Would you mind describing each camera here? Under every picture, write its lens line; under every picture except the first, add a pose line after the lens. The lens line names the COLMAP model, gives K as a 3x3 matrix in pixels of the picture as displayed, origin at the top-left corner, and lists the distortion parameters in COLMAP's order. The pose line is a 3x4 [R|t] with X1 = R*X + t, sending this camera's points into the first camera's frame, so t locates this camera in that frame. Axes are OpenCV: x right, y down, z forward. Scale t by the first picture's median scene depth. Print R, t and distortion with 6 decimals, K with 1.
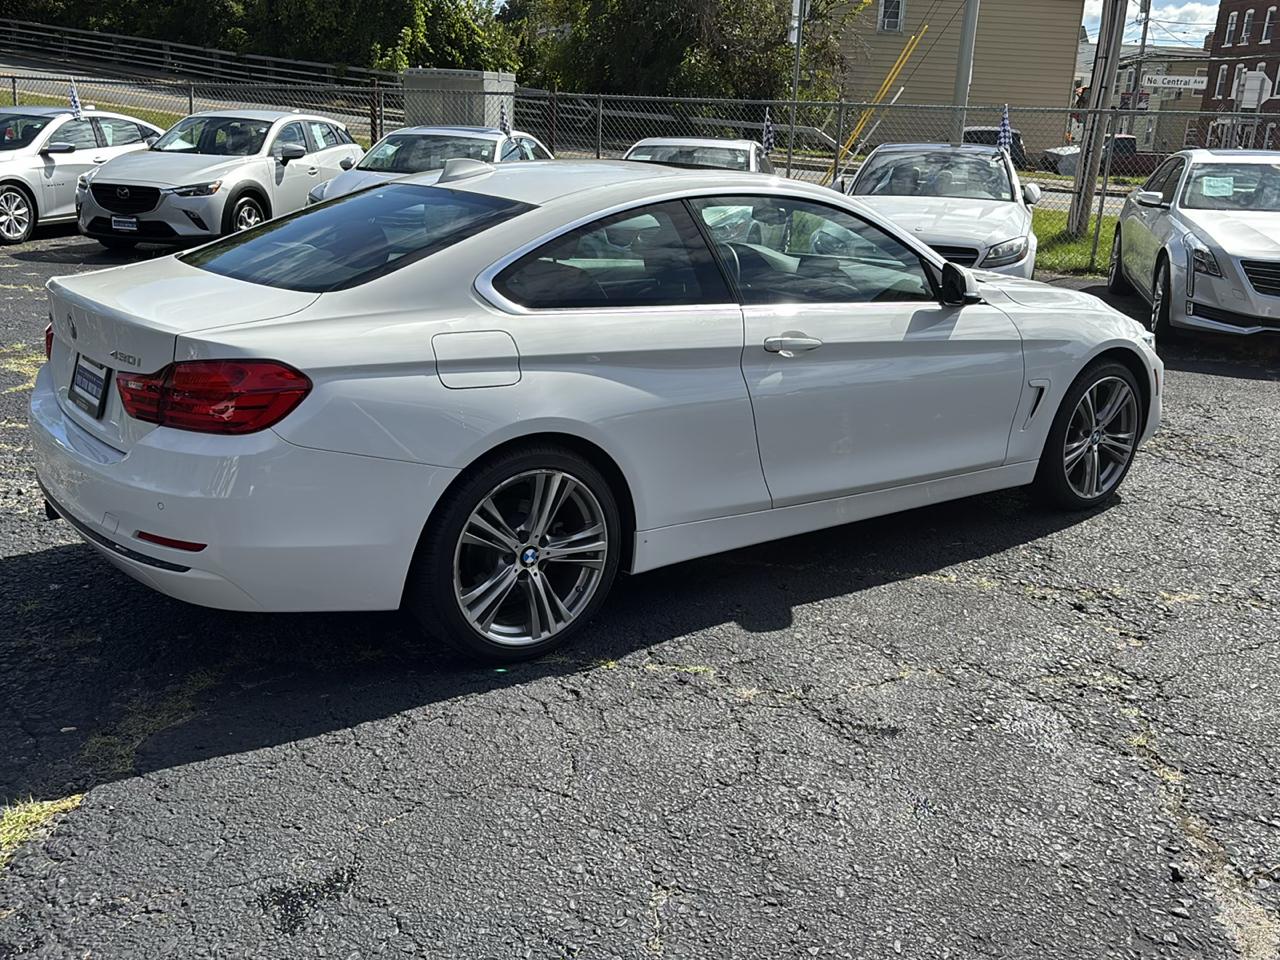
lens RADIAL K [[1234.2, 0, 640.0], [0, 1234.2, 480.0], [0, 0, 1]] dist [0.002882, 0.043339]
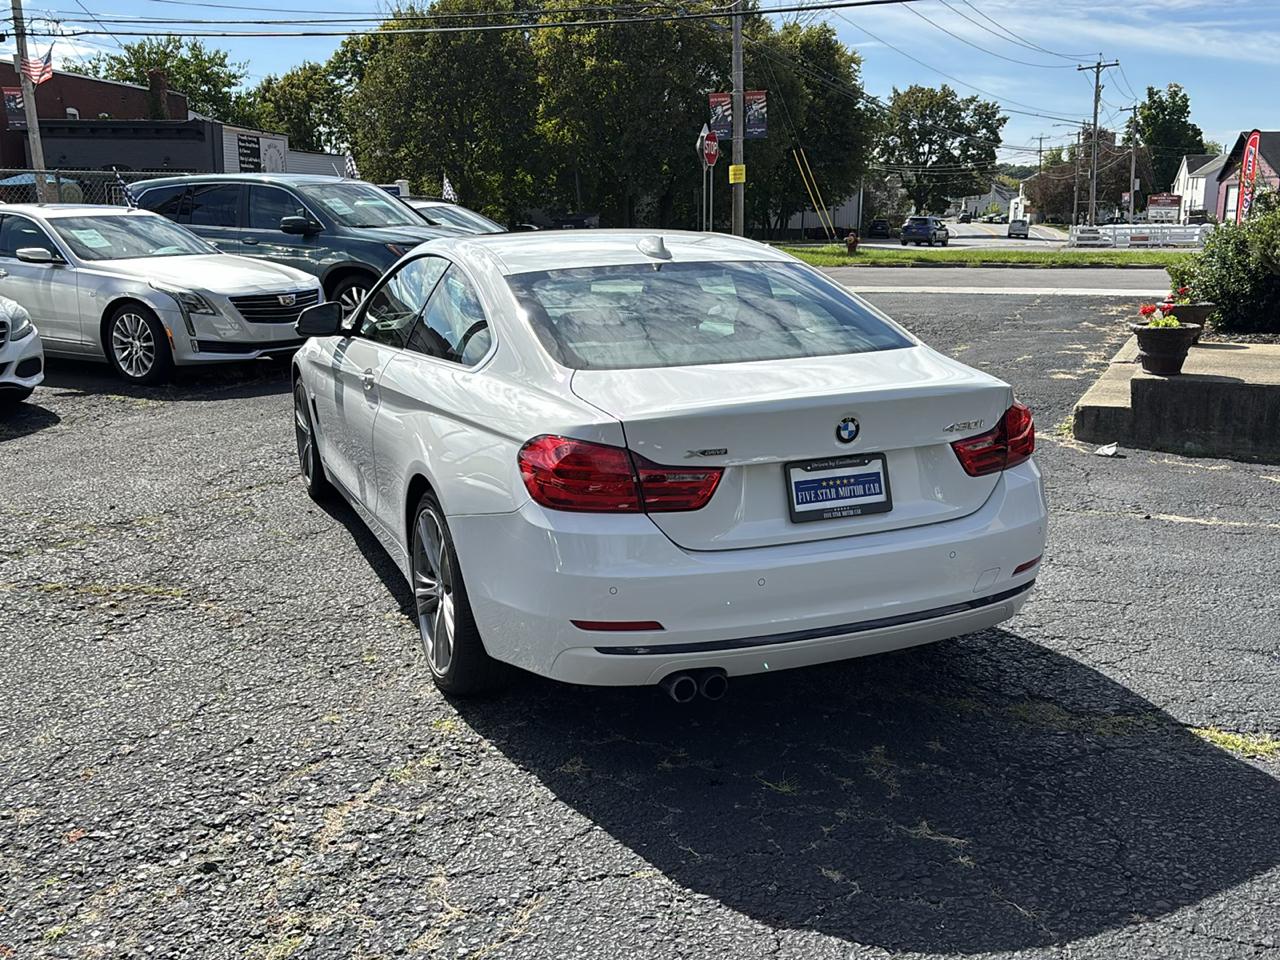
lens RADIAL K [[1237.3, 0, 640.0], [0, 1237.3, 480.0], [0, 0, 1]] dist [0.005382, 0.027384]
pose [[0.249046, -0.254678, 0.934406, -1.078199], [0.285922, 0.941137, 0.180306, -0.235686], [-0.925324, 0.222263, 0.307205, 0.676975]]
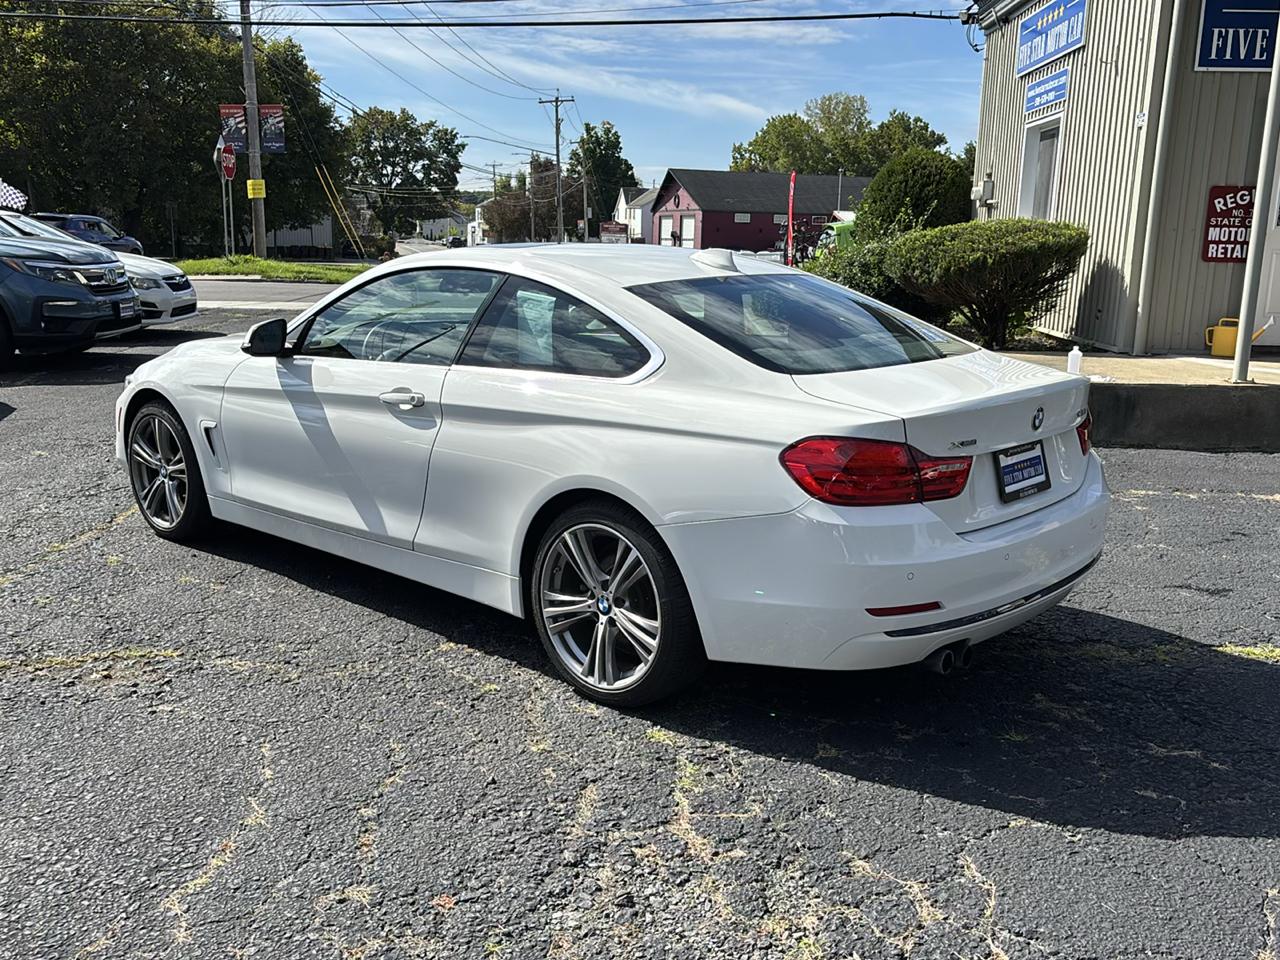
lens RADIAL K [[1238.4, 0, 641.4], [0, 1238.4, 469.3], [0, 0, 1]] dist [0.013105, 0.007404]
pose [[-0.177171, -0.234053, 0.955944, -1.126434], [0.251901, 0.928172, 0.273940, -0.365254], [-0.951397, 0.289337, -0.105487, 1.137947]]
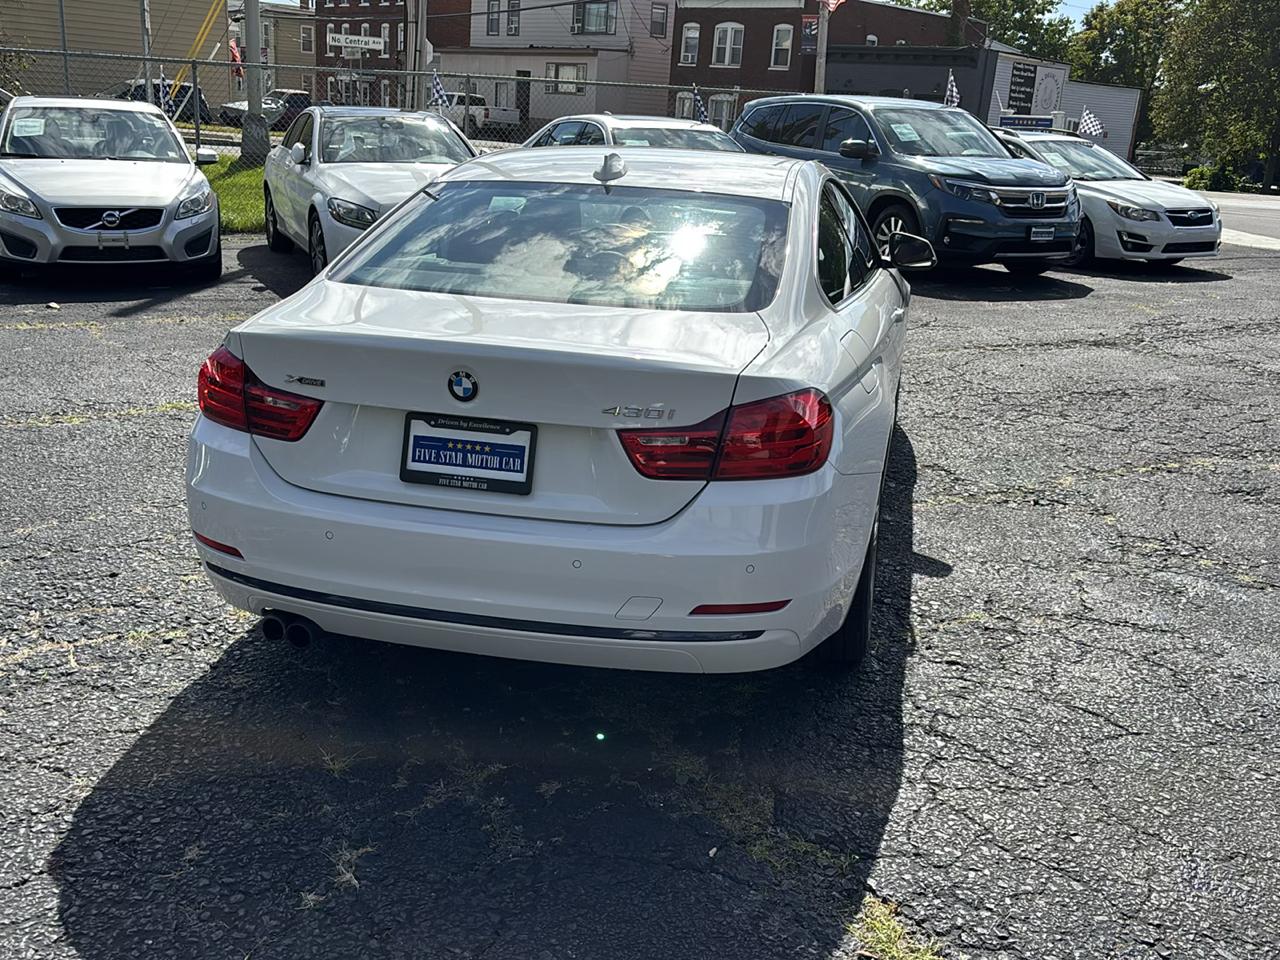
lens RADIAL K [[1234.2, 0, 640.0], [0, 1234.2, 480.0], [0, 0, 1]] dist [0.002882, 0.043339]
pose [[0.773323, -0.183764, 0.606796, -0.670890], [0.161572, 0.982595, 0.091659, -0.093300], [-0.613079, 0.027159, 0.789555, 0.246764]]
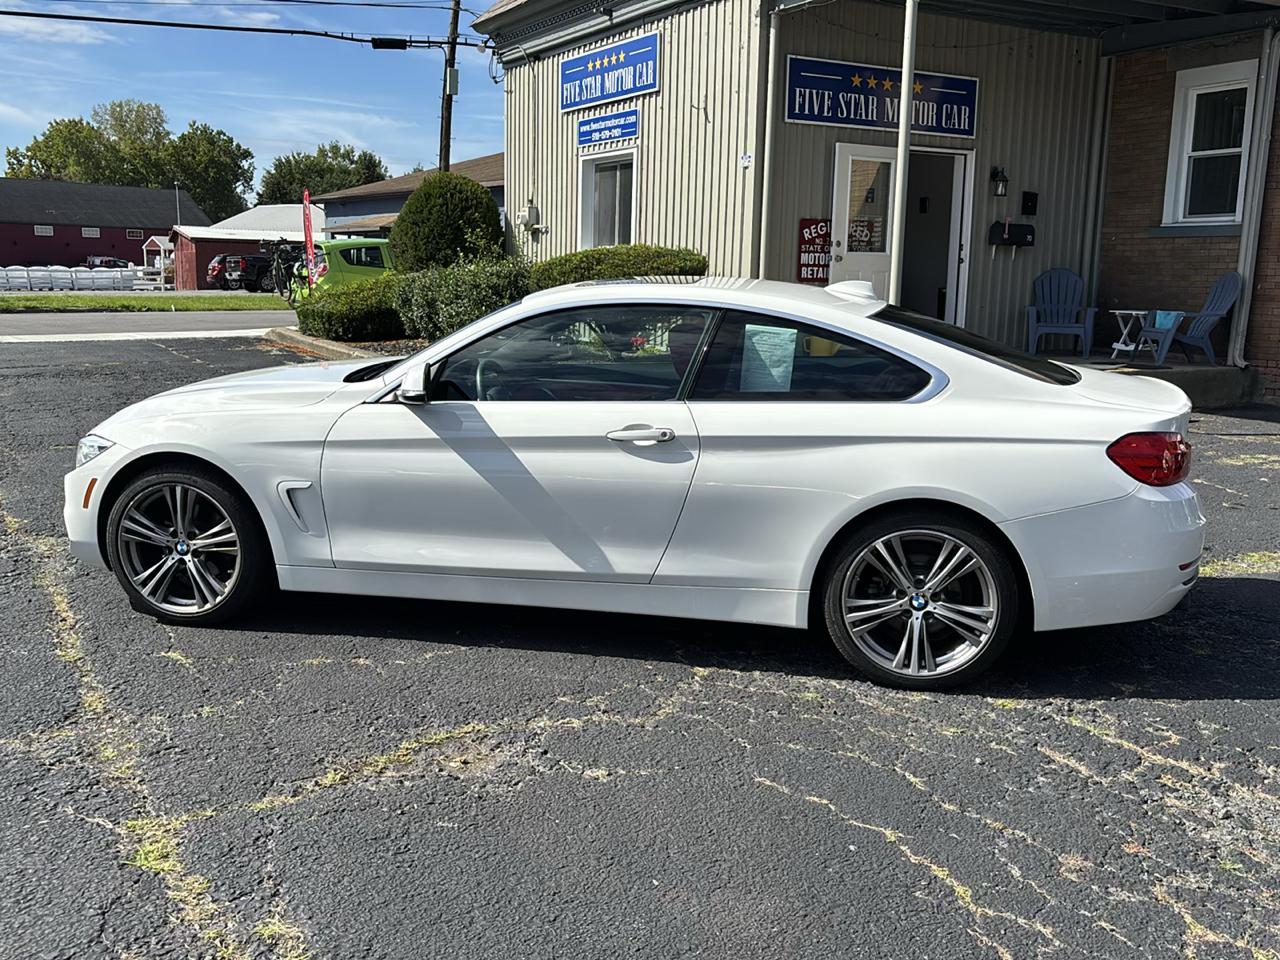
lens RADIAL K [[1234.2, 0, 640.0], [0, 1234.2, 480.0], [0, 0, 1]] dist [0.002882, 0.043339]
pose [[-0.660924, -0.188269, 0.726453, -0.854382], [0.165251, 0.907747, 0.385599, -0.545330], [-0.732032, 0.374899, -0.568841, 1.783679]]
